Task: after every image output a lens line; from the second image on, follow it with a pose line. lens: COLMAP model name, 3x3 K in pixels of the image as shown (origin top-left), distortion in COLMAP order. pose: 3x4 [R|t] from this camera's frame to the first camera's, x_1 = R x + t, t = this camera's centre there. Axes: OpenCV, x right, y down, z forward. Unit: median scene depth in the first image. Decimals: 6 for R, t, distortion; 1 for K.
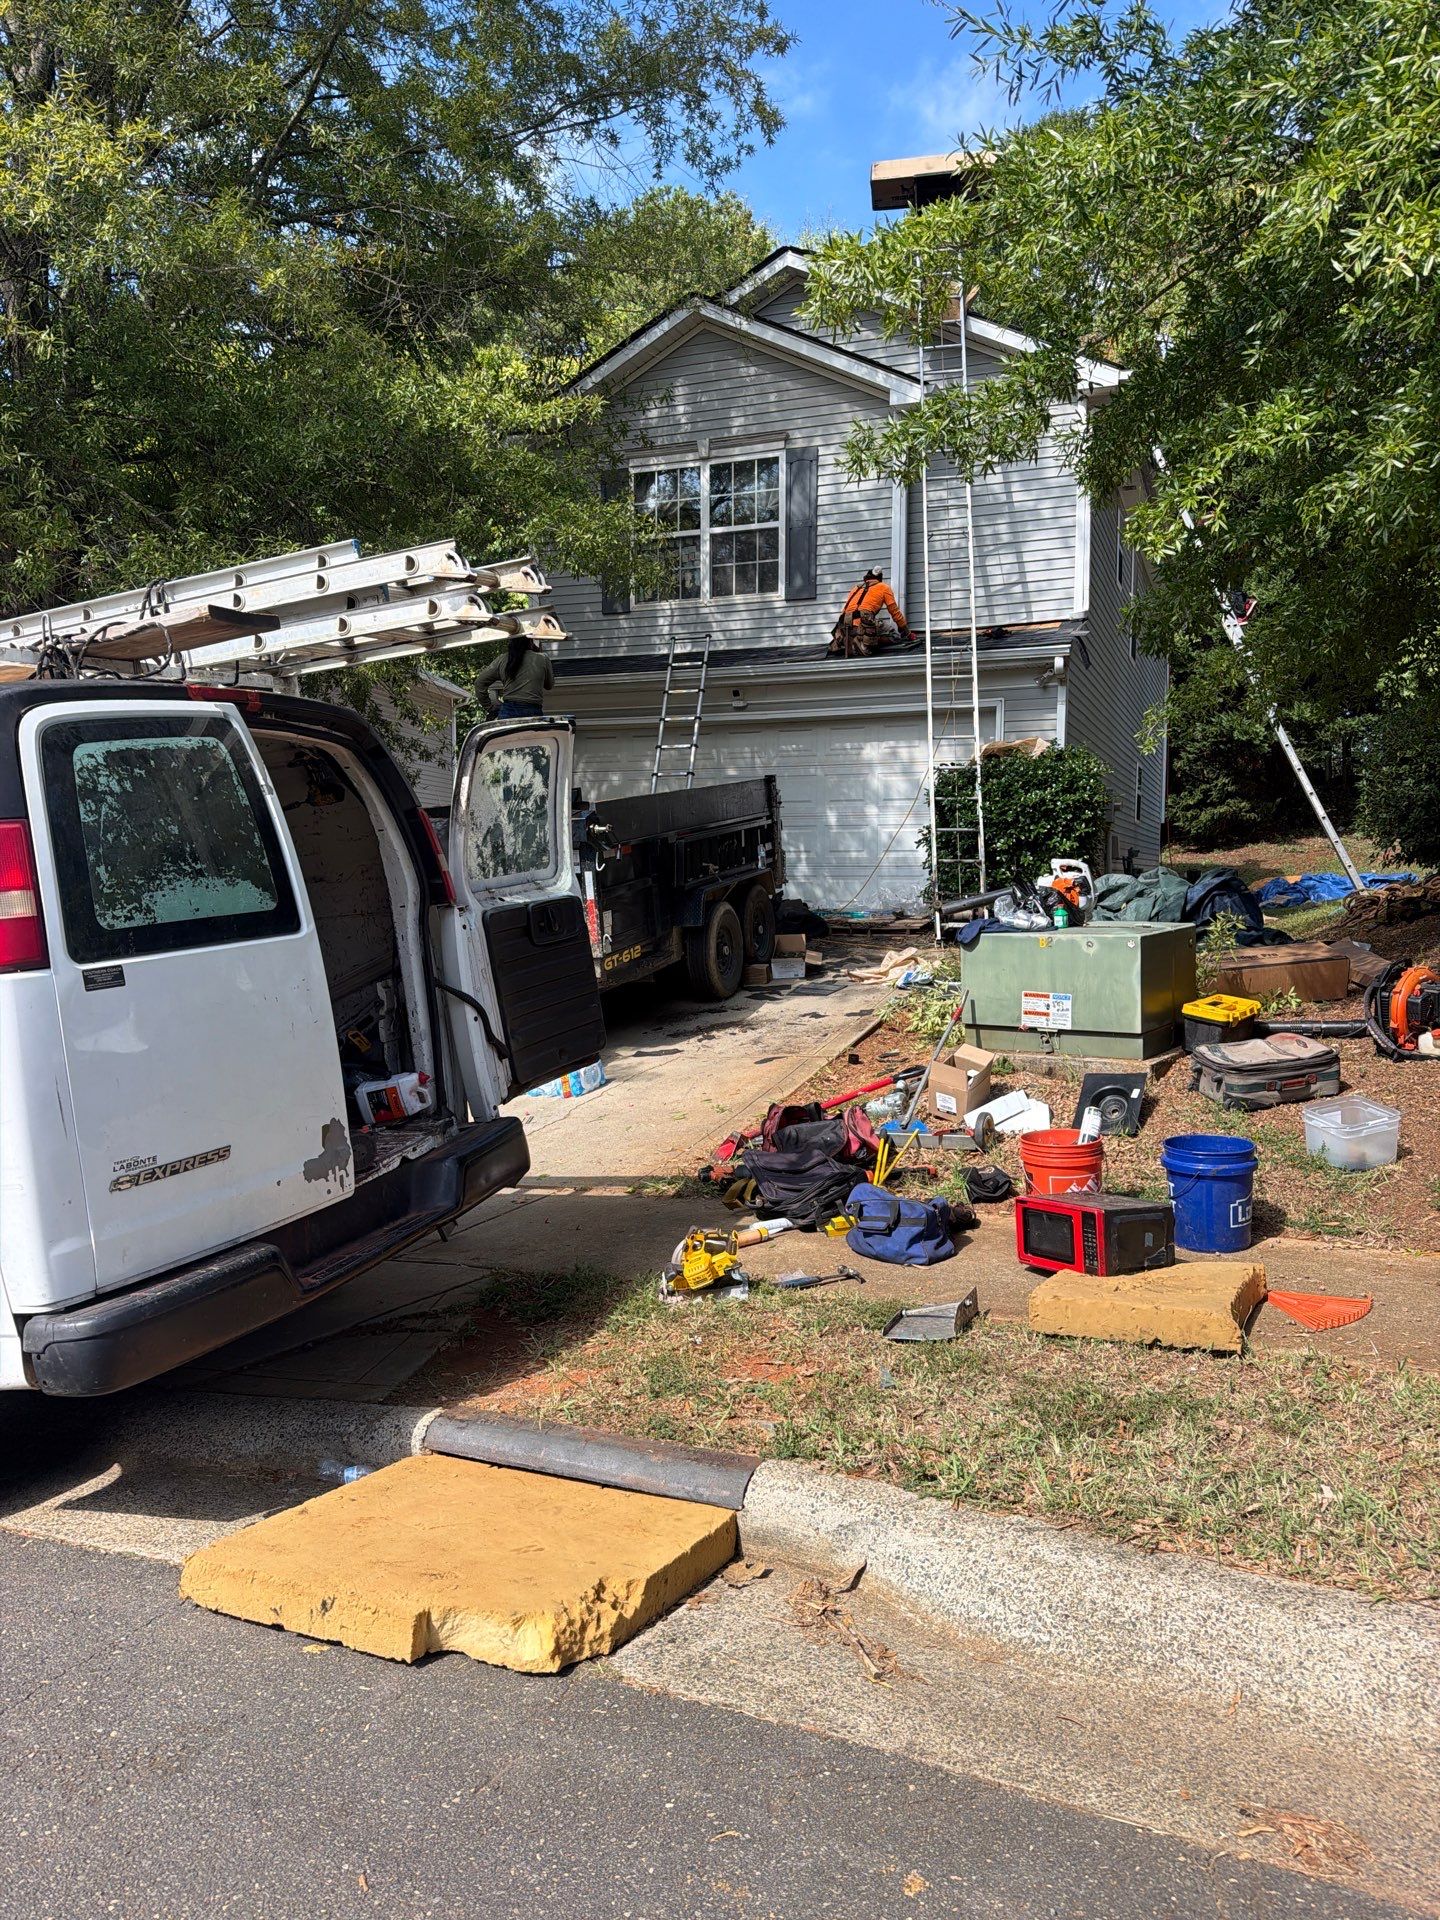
lens RADIAL K [[1336.5, 0, 722.1], [0, 1336.5, 983.2], [0, 0, 1]] dist [0.179779, -0.405015]
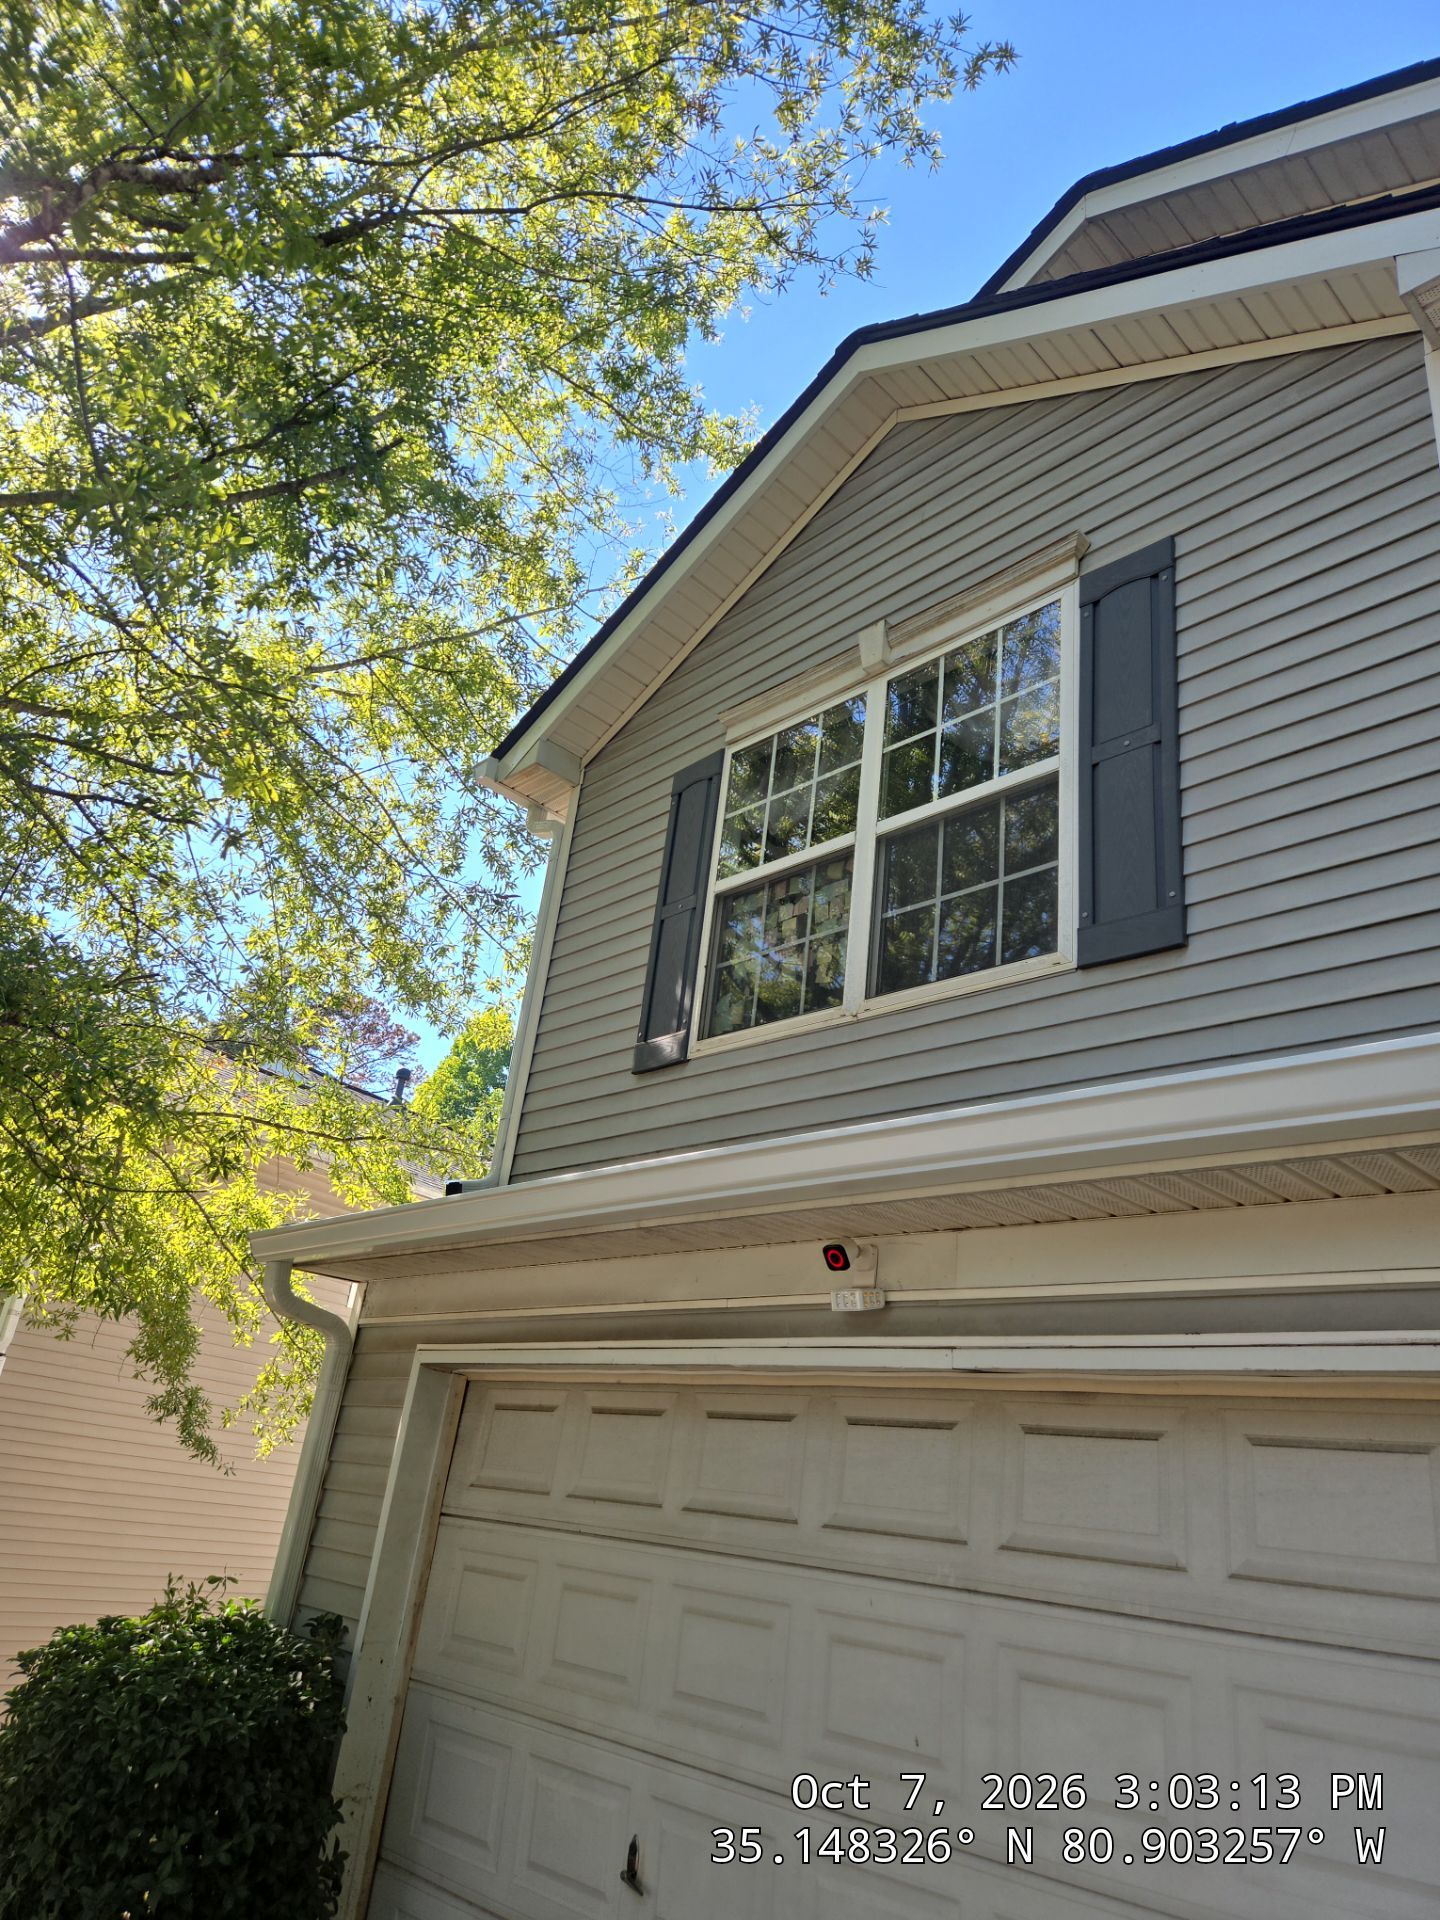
lens RADIAL K [[1296.9, 0, 720.0], [0, 1296.9, 960.0], [0, 0, 1]] dist [0.116027, -0.104584]
pose [[0.913796, -0.073015, -0.399556, 0.105389], [-0.131353, 0.877728, -0.460804, -0.169424], [0.384347, 0.473564, 0.792474, 0.880838]]
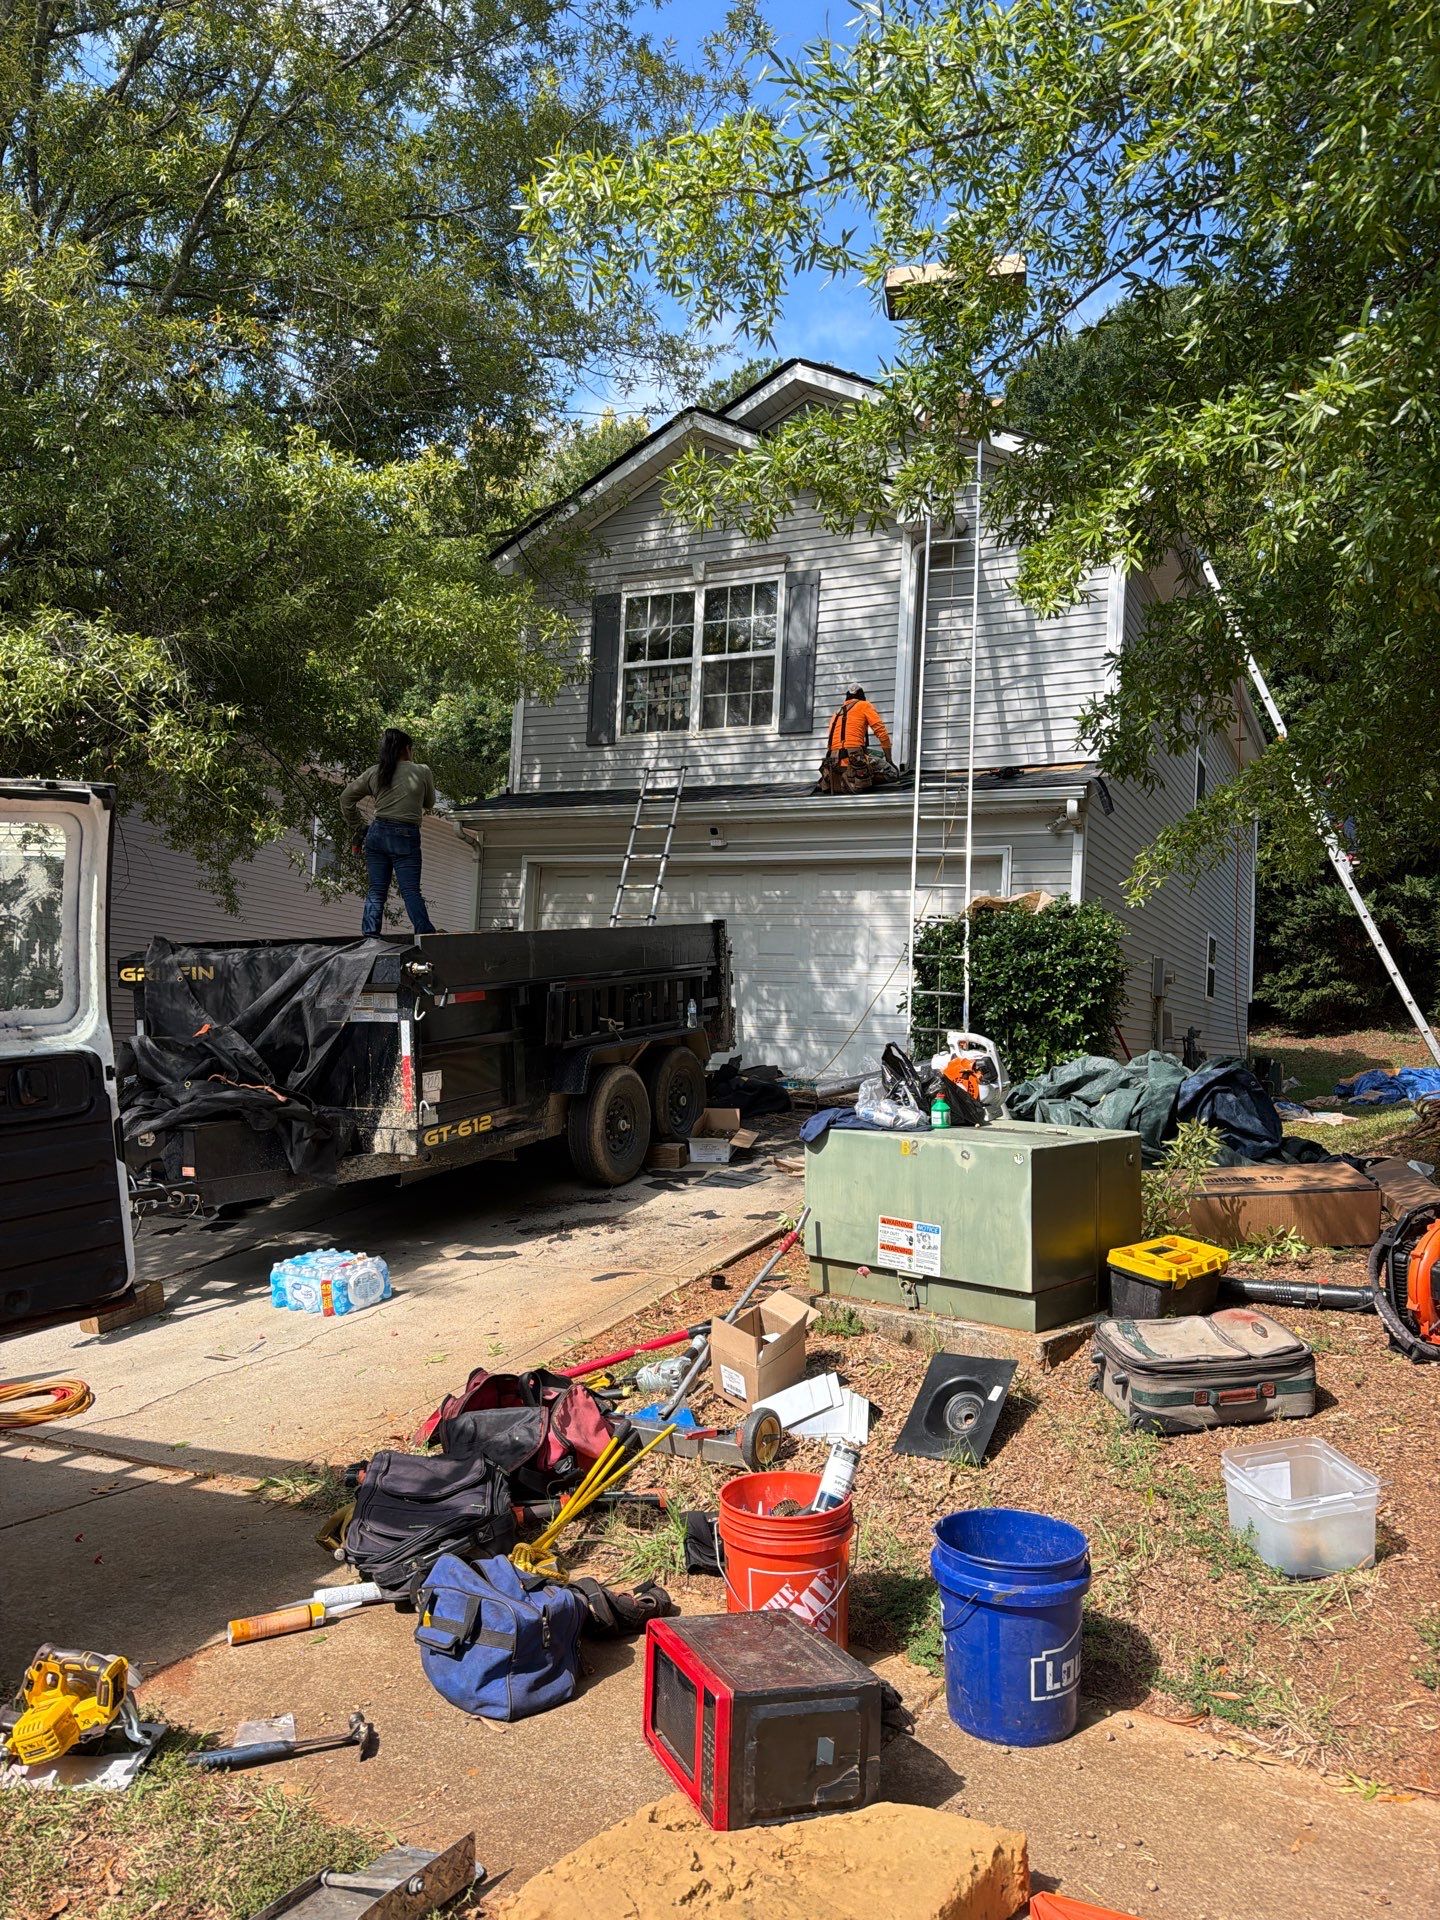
lens RADIAL K [[1336.5, 0, 722.1], [0, 1336.5, 983.2], [0, 0, 1]] dist [0.179779, -0.405015]
pose [[0.995275, 0.043113, -0.086997, 0.111541], [-0.053054, 0.991902, -0.115395, -0.016383], [0.081318, 0.119466, 0.989503, 0.158193]]
